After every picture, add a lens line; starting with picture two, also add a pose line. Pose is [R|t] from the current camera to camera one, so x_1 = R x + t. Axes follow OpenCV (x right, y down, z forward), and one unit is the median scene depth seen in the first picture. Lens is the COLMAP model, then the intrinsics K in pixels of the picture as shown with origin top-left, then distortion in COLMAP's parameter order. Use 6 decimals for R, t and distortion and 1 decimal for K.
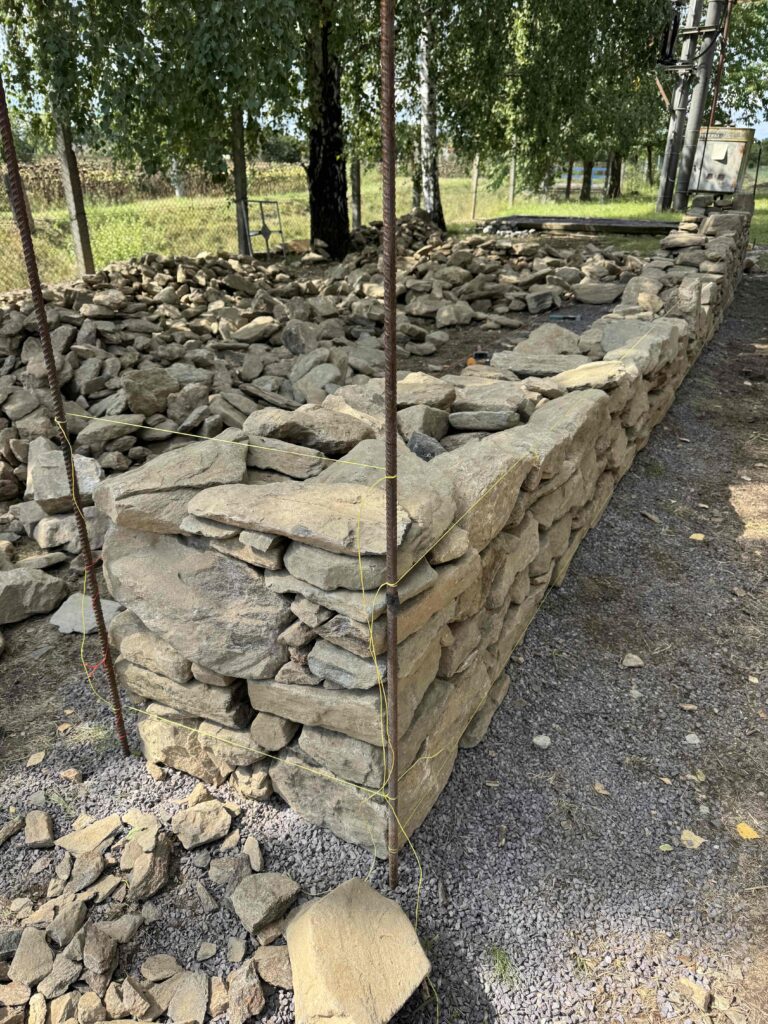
lens RADIAL K [[737.6, 0, 389.1], [0, 737.6, 512.5], [0, 0, 1]] dist [0.023980, -0.033114]
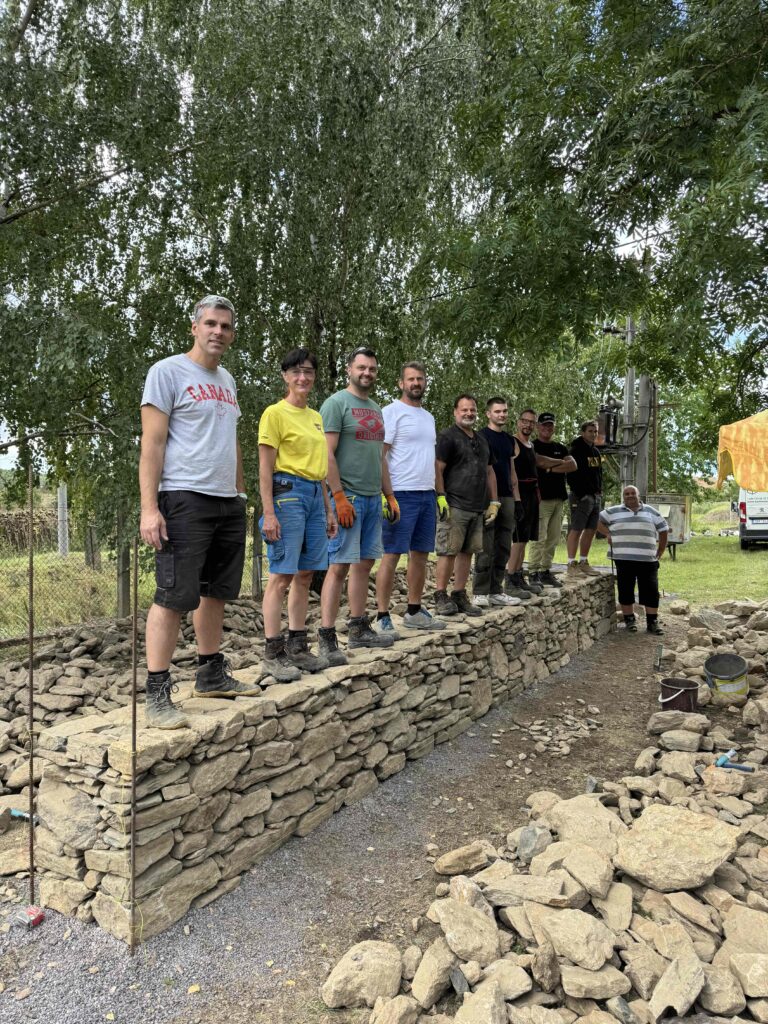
lens RADIAL K [[737.6, 0, 383.3], [0, 737.6, 510.5], [0, 0, 1]] dist [0.023980, -0.033114]
pose [[0.997425, -0.006130, -0.071460, 0.925584], [-0.023818, 0.911488, -0.410637, 0.187610], [0.067652, 0.411282, 0.908994, -1.501995]]
